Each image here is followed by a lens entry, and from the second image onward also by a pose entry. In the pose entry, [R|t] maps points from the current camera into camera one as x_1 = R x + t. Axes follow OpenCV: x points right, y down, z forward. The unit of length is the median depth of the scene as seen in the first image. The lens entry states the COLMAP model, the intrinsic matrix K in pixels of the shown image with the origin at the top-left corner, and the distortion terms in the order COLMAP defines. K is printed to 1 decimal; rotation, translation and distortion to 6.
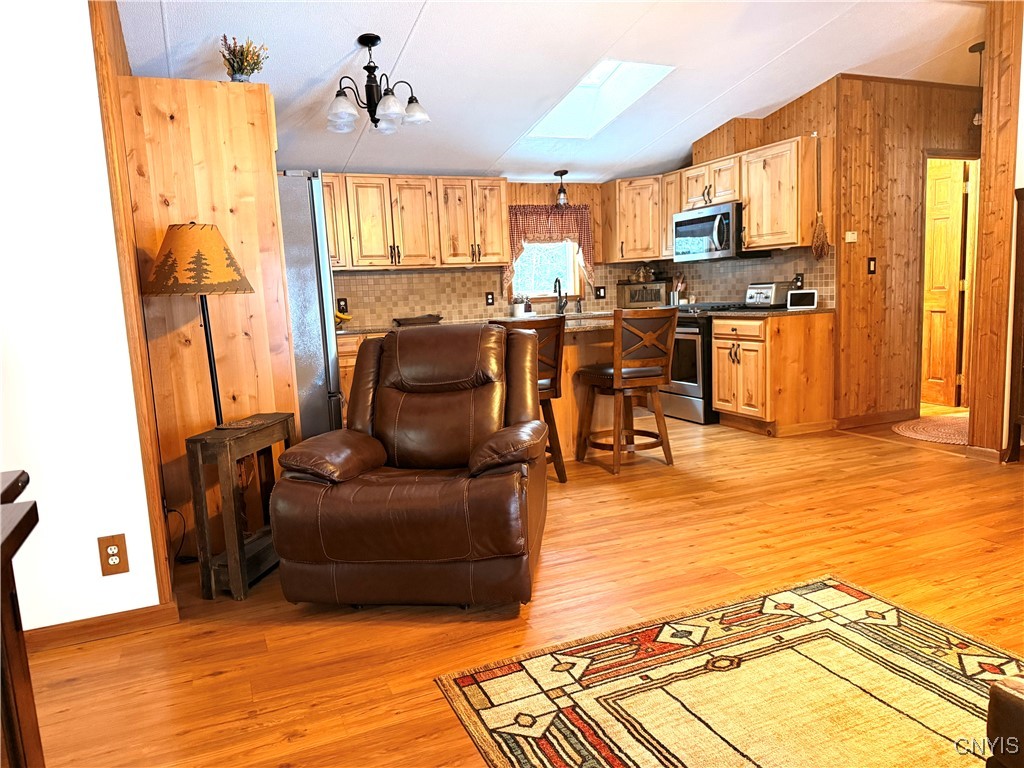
lens RADIAL K [[712.9, 0, 510.7], [0, 712.9, 388.0], [0, 0, 1]] dist [0.090528, -0.126800]
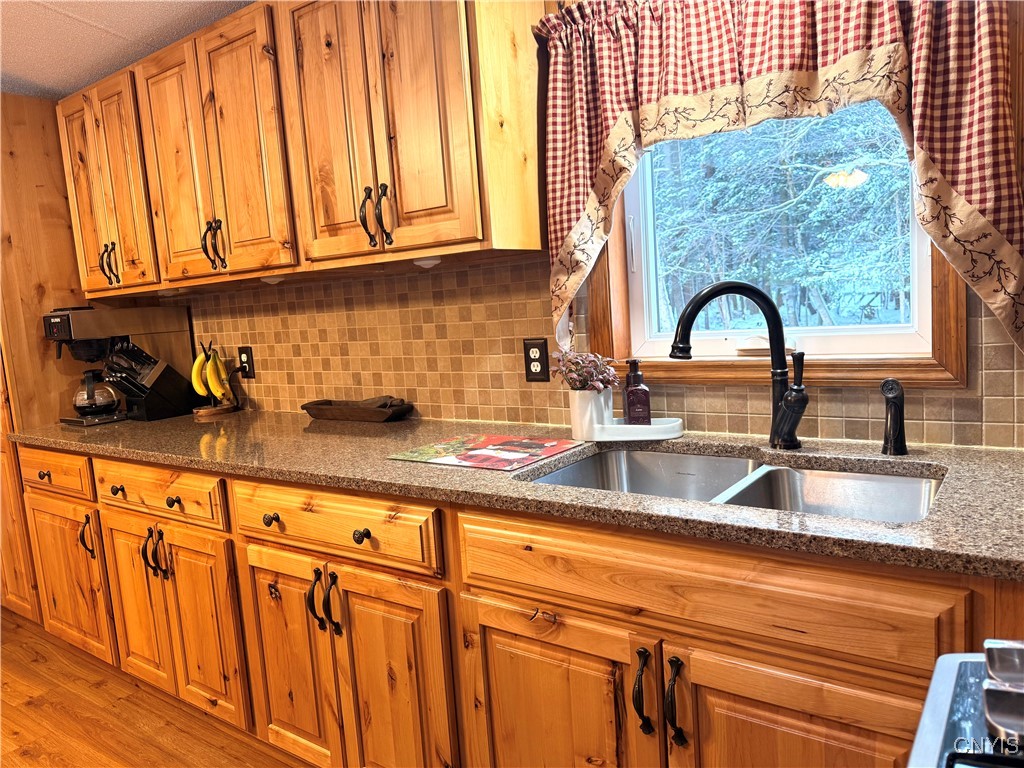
lens RADIAL K [[712.9, 0, 510.7], [0, 712.9, 388.0], [0, 0, 1]] dist [0.090528, -0.126800]
pose [[0.512779, 0.114211, -0.850890, 0.268703], [-0.069505, 0.993381, 0.091451, -0.169841], [0.855703, 0.012247, 0.517323, 1.014638]]
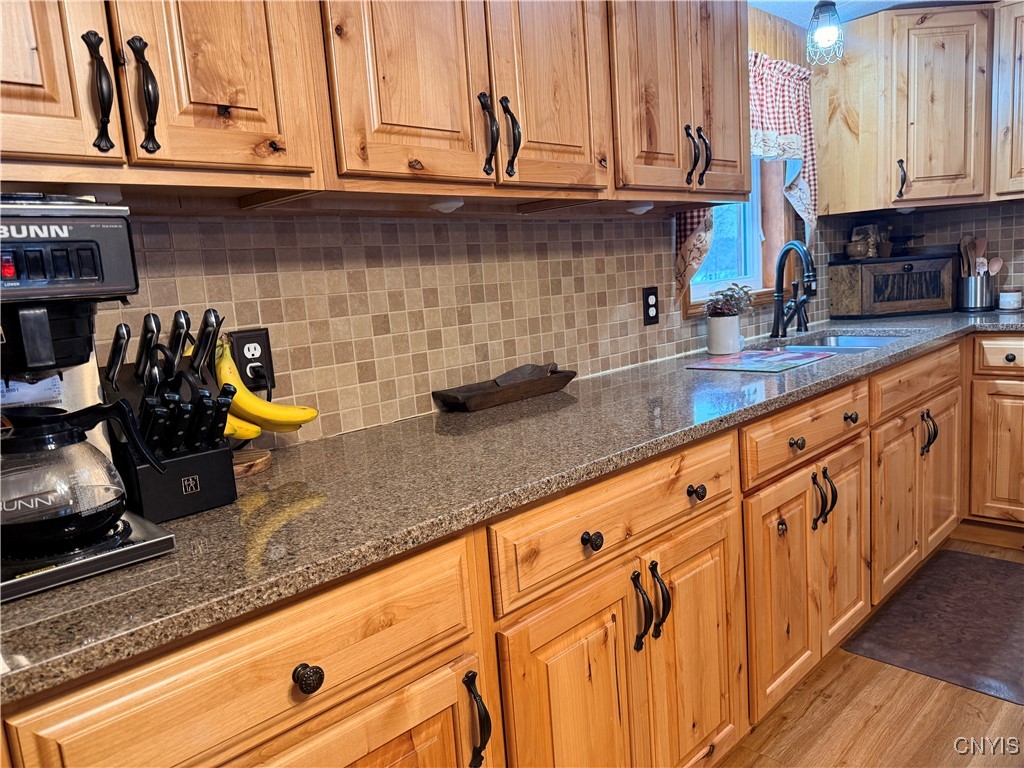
lens RADIAL K [[713.3, 0, 514.4], [0, 713.3, 389.1], [0, 0, 1]] dist [0.066957, -0.099497]
pose [[0.933730, -0.077929, 0.349392, -0.265407], [0.078646, 0.996828, 0.012157, -0.113619], [-0.349231, 0.016127, 0.936898, 0.841290]]
